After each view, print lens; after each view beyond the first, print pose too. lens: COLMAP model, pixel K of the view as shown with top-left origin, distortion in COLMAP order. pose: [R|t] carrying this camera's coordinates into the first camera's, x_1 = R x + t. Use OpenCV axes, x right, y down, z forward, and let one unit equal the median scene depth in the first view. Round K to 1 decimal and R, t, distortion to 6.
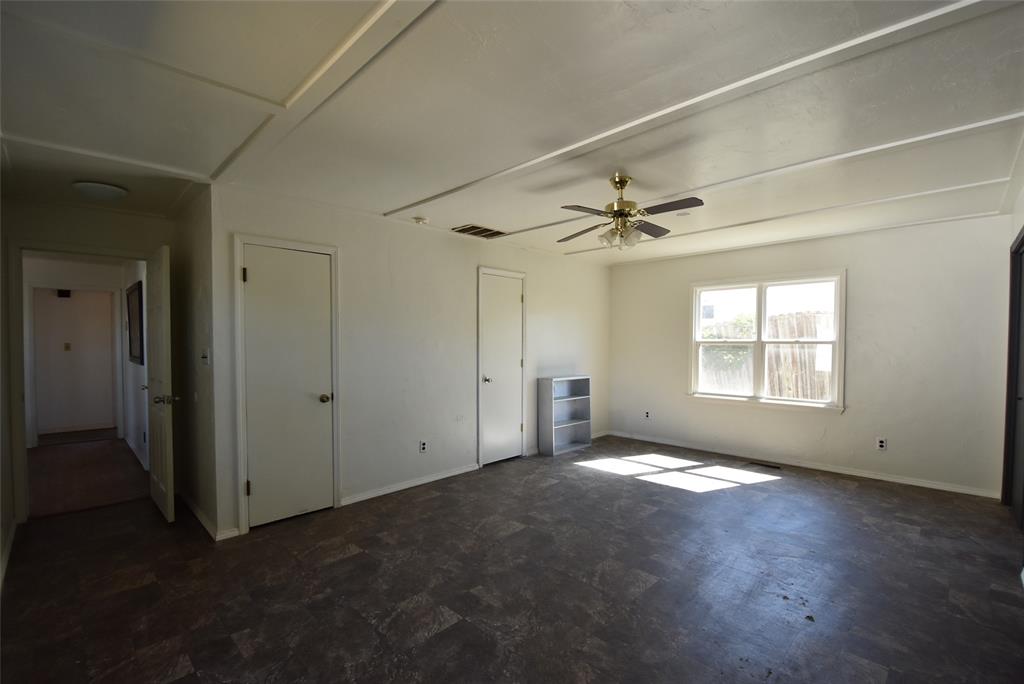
lens RADIAL K [[456.6, 0, 501.6], [0, 456.6, 332.0], [0, 0, 1]] dist [-0.006040, -0.008730]
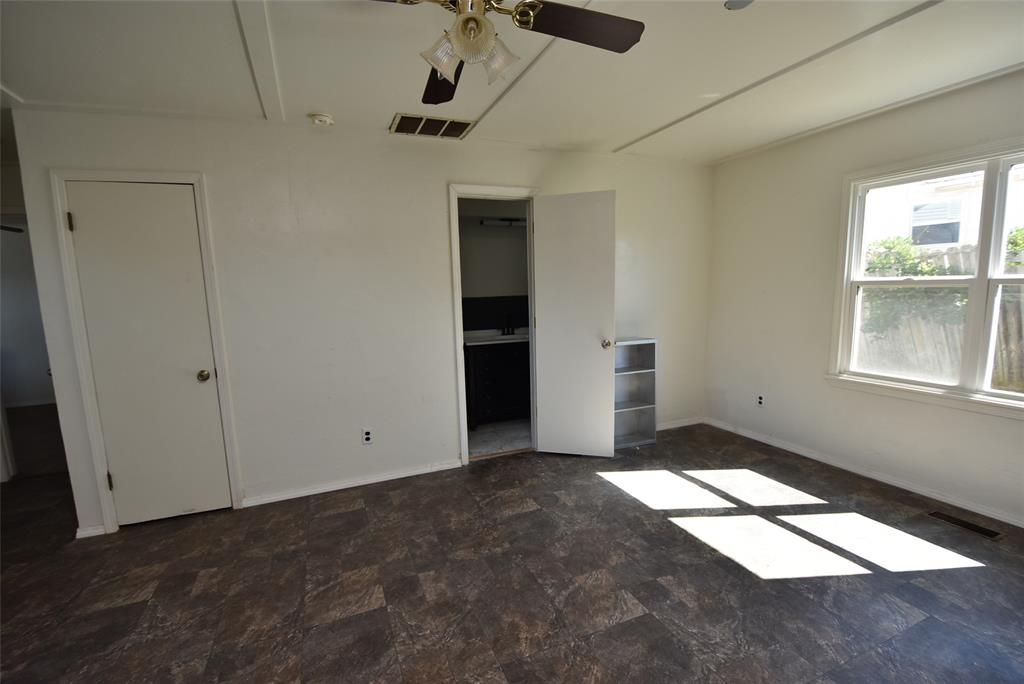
lens RADIAL K [[456.6, 0, 505.7], [0, 456.6, 340.4], [0, 0, 1]] dist [-0.006040, -0.008730]
pose [[0.926379, 0.015357, -0.376280, 0.302061], [0.036670, 0.990742, 0.130714, 0.002892], [0.374803, -0.134889, 0.917239, 0.389734]]
